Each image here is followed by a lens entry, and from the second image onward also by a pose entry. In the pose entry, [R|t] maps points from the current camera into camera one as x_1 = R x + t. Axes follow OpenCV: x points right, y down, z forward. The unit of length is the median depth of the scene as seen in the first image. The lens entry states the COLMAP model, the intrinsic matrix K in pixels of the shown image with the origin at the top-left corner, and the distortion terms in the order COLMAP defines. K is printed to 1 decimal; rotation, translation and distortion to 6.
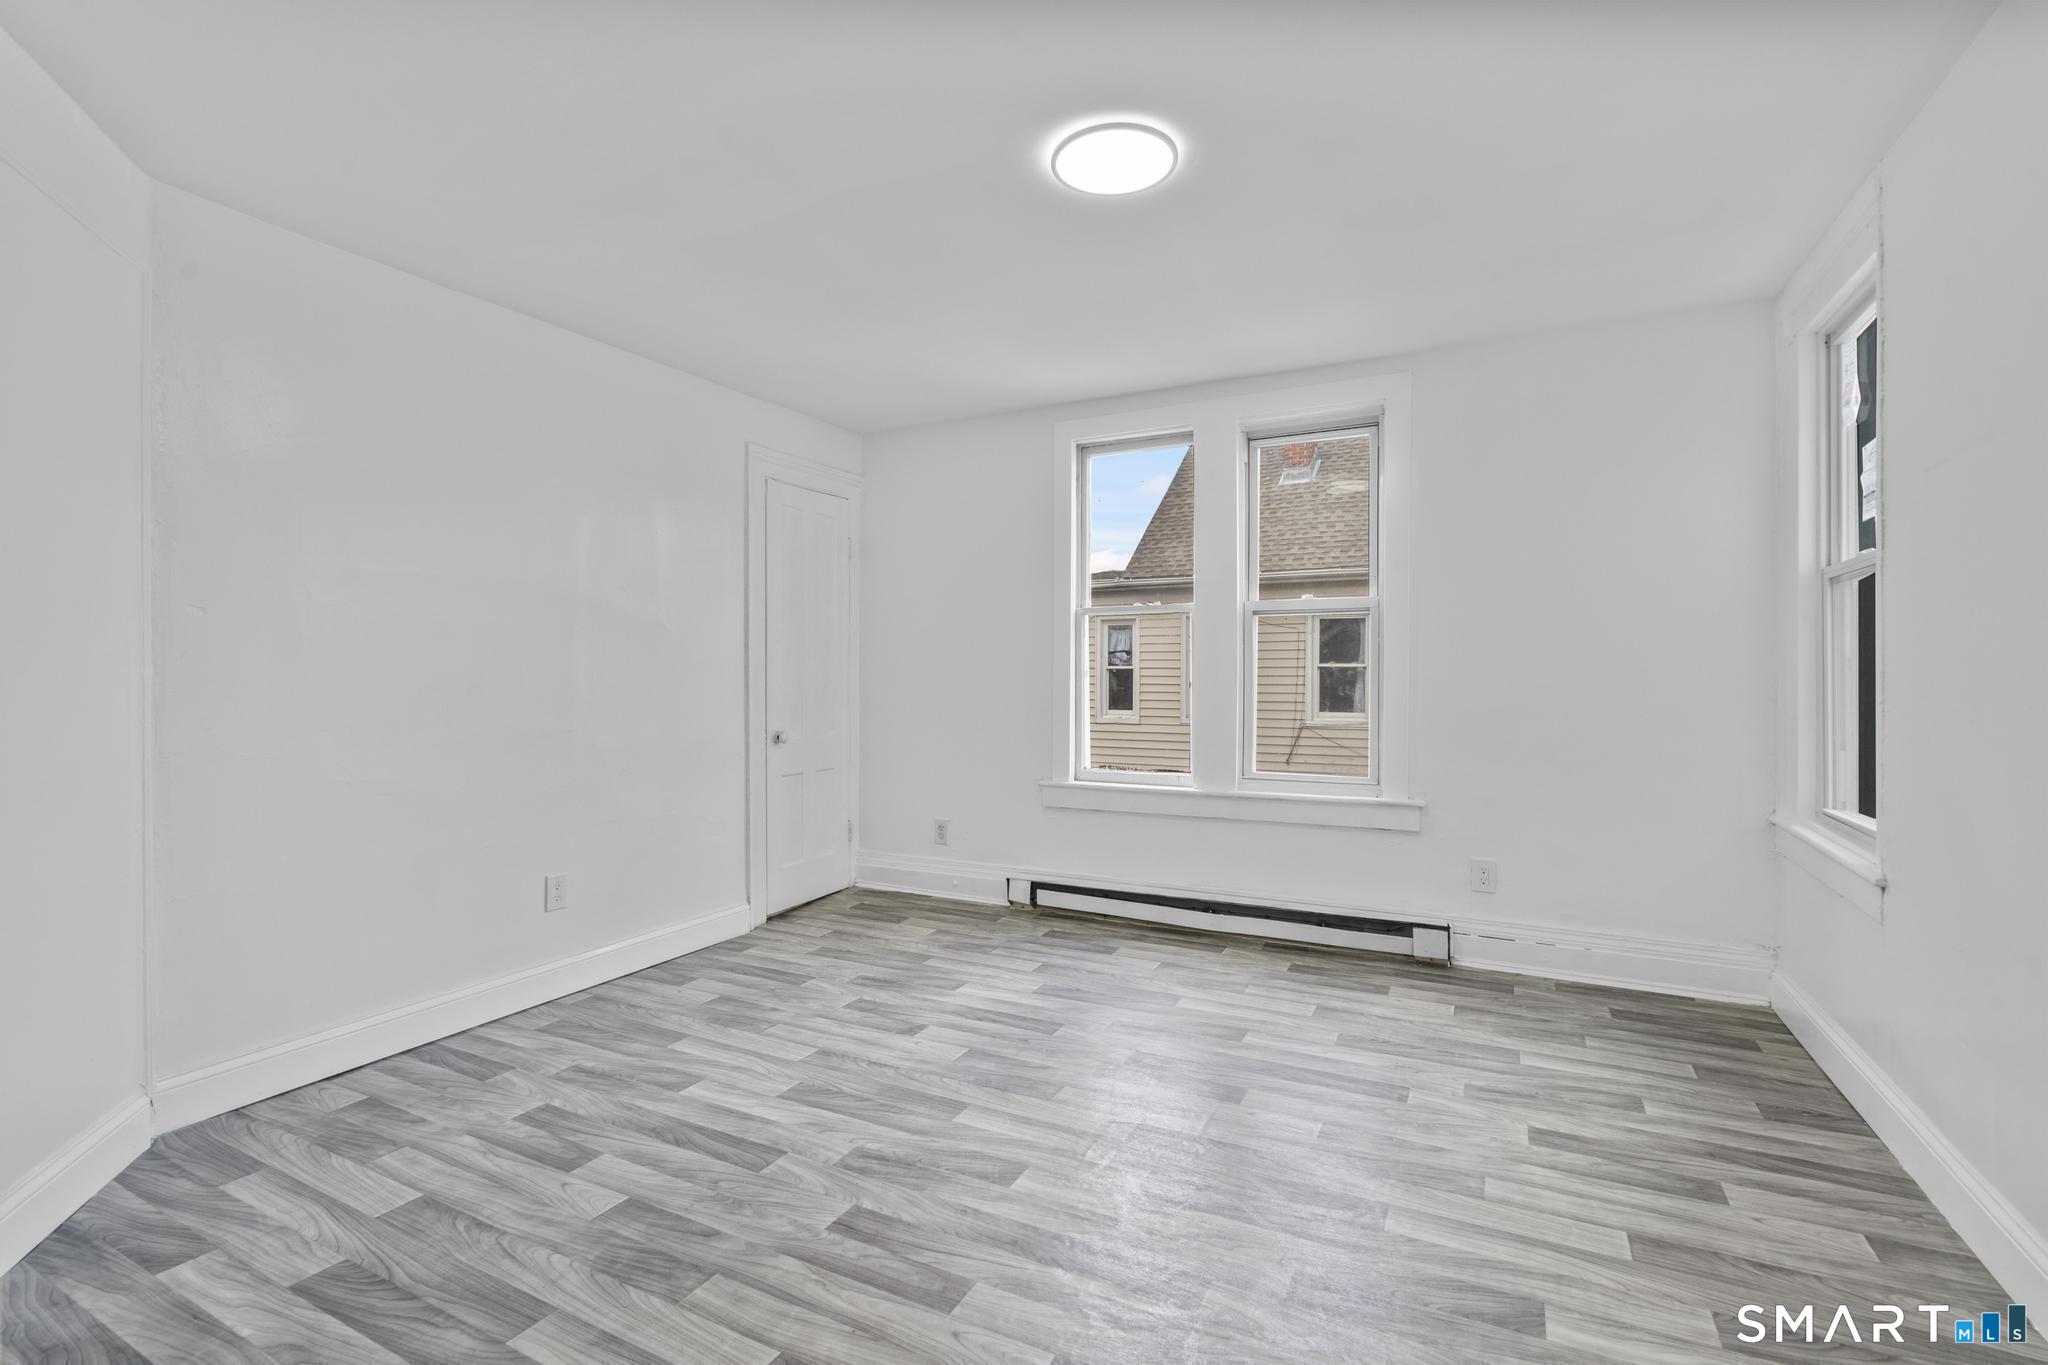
lens RADIAL K [[923.9, 0, 1016.3], [0, 923.9, 675.4], [0, 0, 1]] dist [-0.006067, 0.002999]
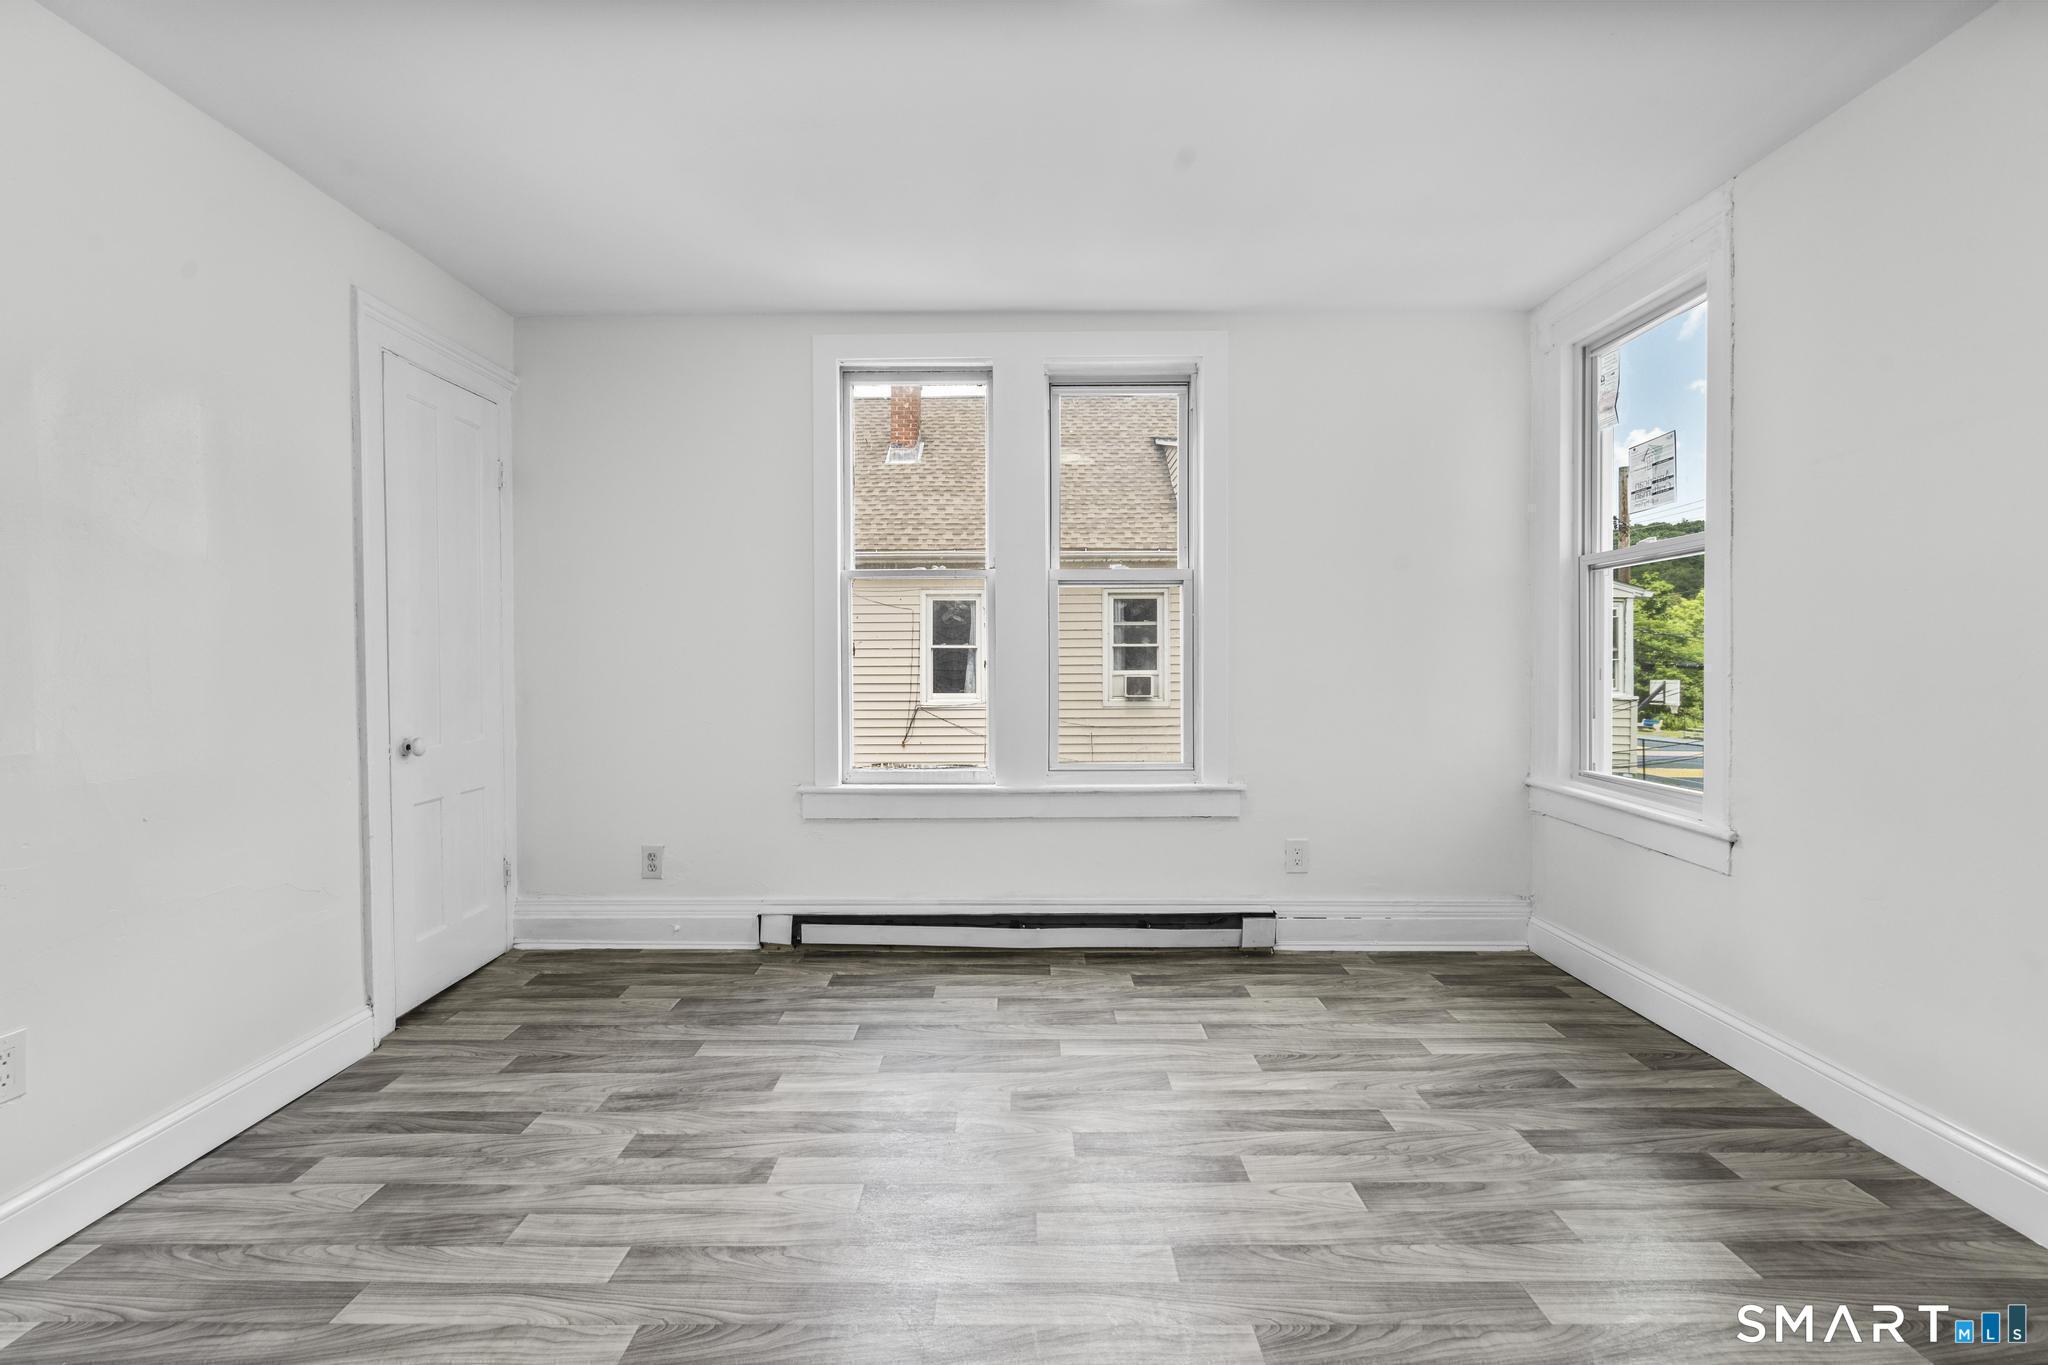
lens RADIAL K [[923.9, 0, 1016.6], [0, 923.9, 675.9], [0, 0, 1]] dist [-0.006067, 0.002999]
pose [[0.890642, -0.010900, 0.454575, -0.206262], [0.002131, 0.999802, 0.019799, 0.004534], [-0.454700, -0.016665, 0.890489, 0.261908]]
